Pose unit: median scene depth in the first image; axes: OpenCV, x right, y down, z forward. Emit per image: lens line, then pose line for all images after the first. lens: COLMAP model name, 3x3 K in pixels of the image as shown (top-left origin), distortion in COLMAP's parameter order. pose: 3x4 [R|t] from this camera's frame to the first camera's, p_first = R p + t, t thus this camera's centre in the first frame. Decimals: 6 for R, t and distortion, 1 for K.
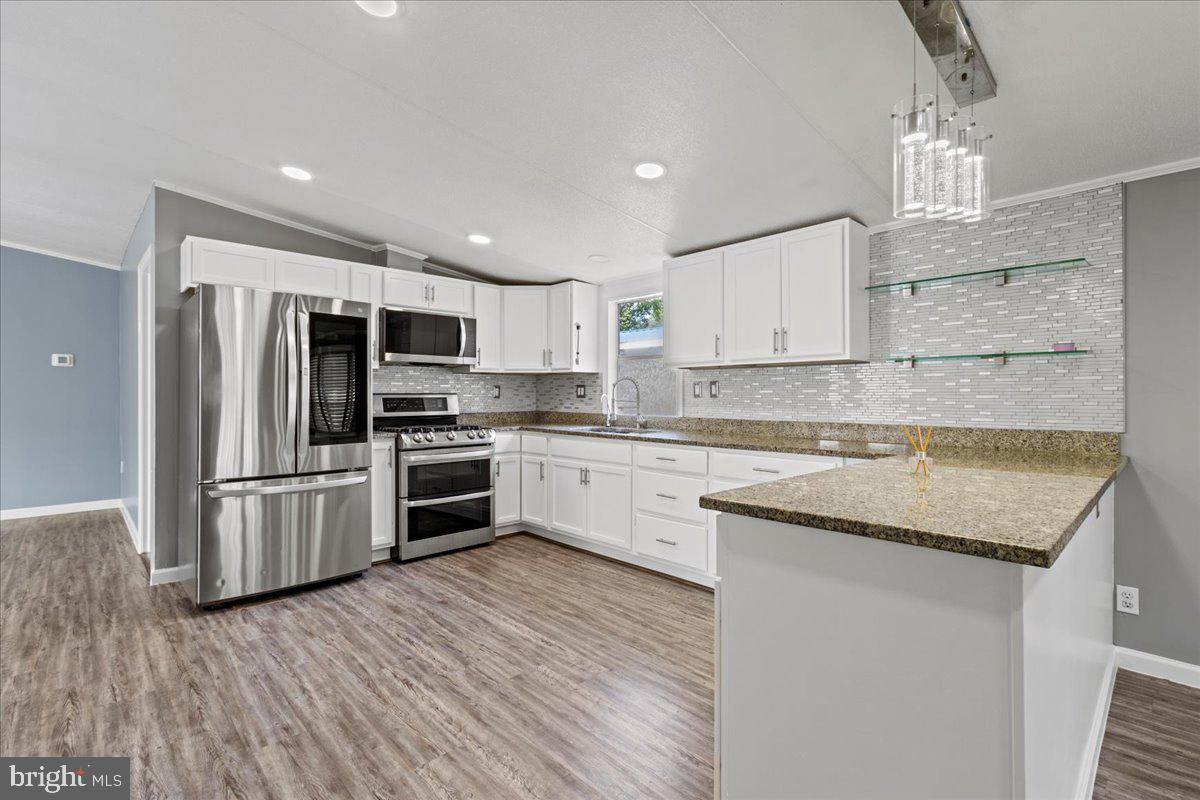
lens RADIAL K [[552.8, 0, 600.9], [0, 552.8, 395.4], [0, 0, 1]] dist [0.003988, -0.000616]
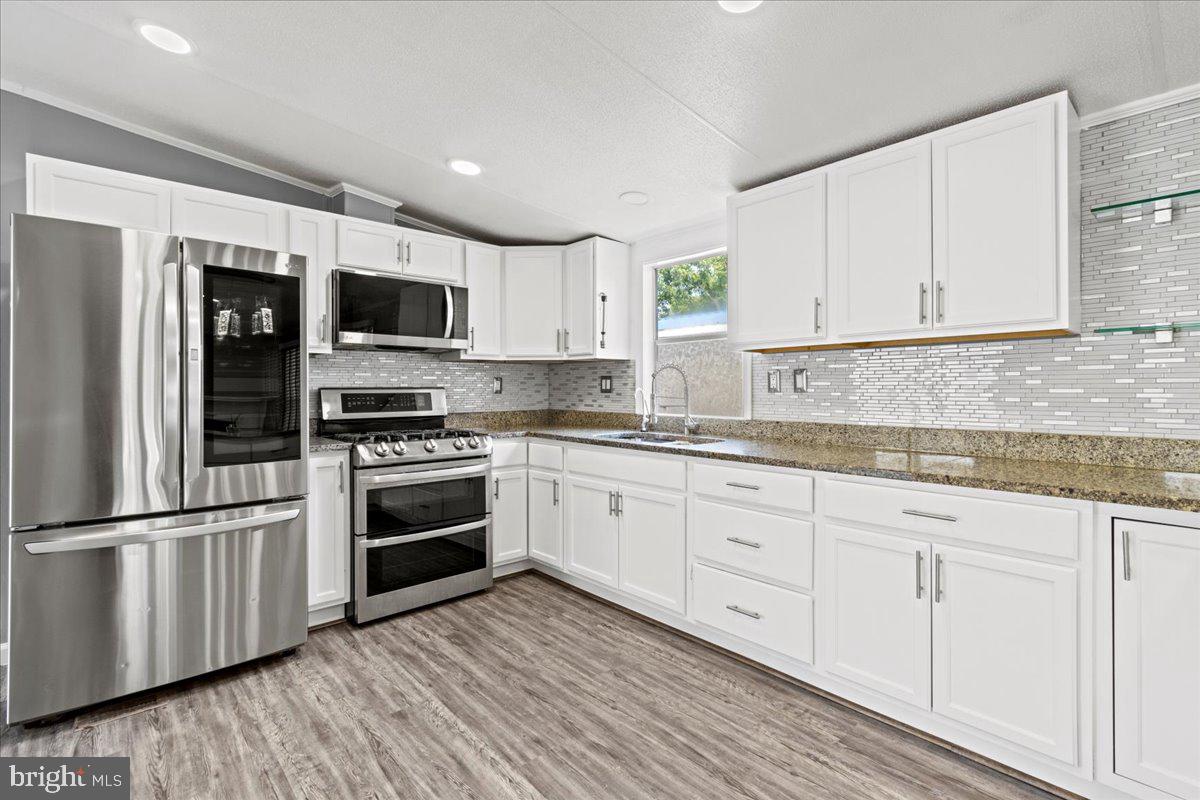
lens RADIAL K [[552.8, 0, 600.8], [0, 552.8, 390.0], [0, 0, 1]] dist [0.003988, -0.000616]
pose [[0.999634, -0.002486, -0.026939, -0.030520], [0.002524, 0.999996, 0.001407, -0.000684], [0.026935, -0.001475, 0.999636, 0.307639]]
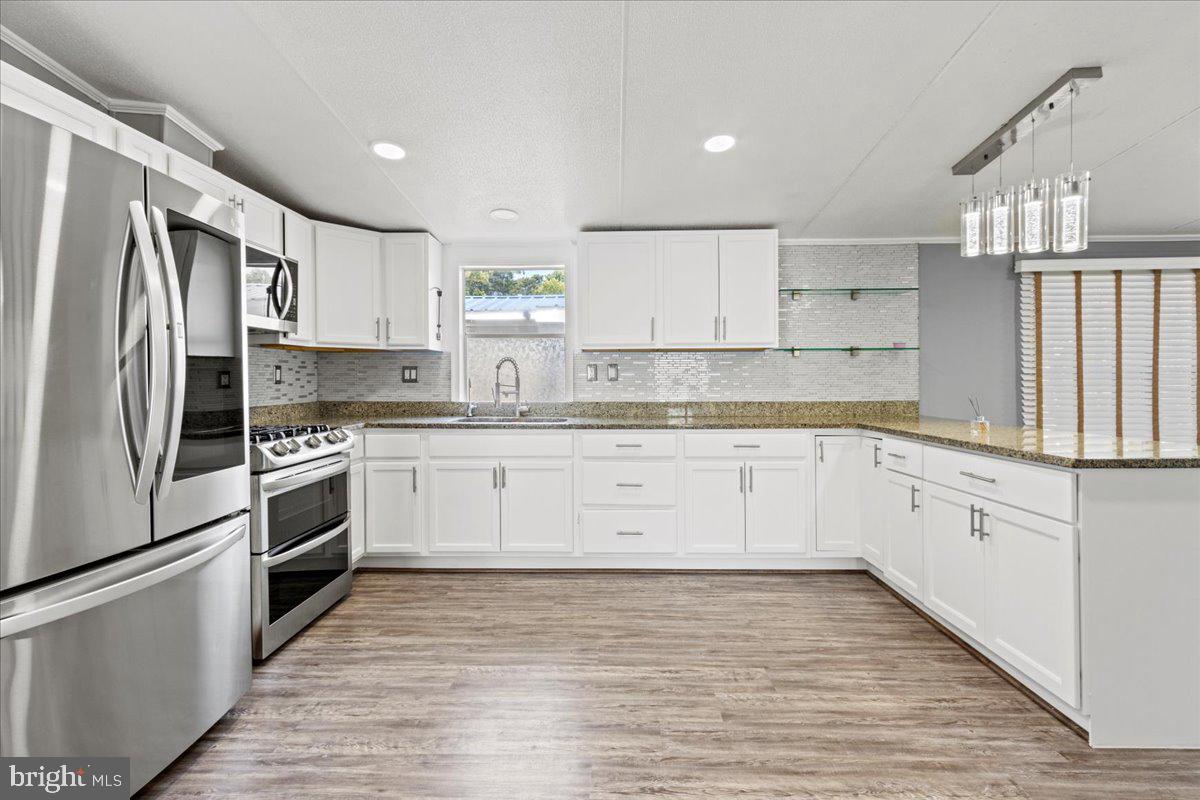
lens RADIAL K [[552.8, 0, 601.4], [0, 552.8, 383.8], [0, 0, 1]] dist [0.003988, -0.000616]
pose [[0.704975, -0.007349, 0.709194, -0.533007], [0.004047, 0.999972, 0.006339, 0.002959], [-0.709220, -0.001598, 0.704985, 0.336373]]
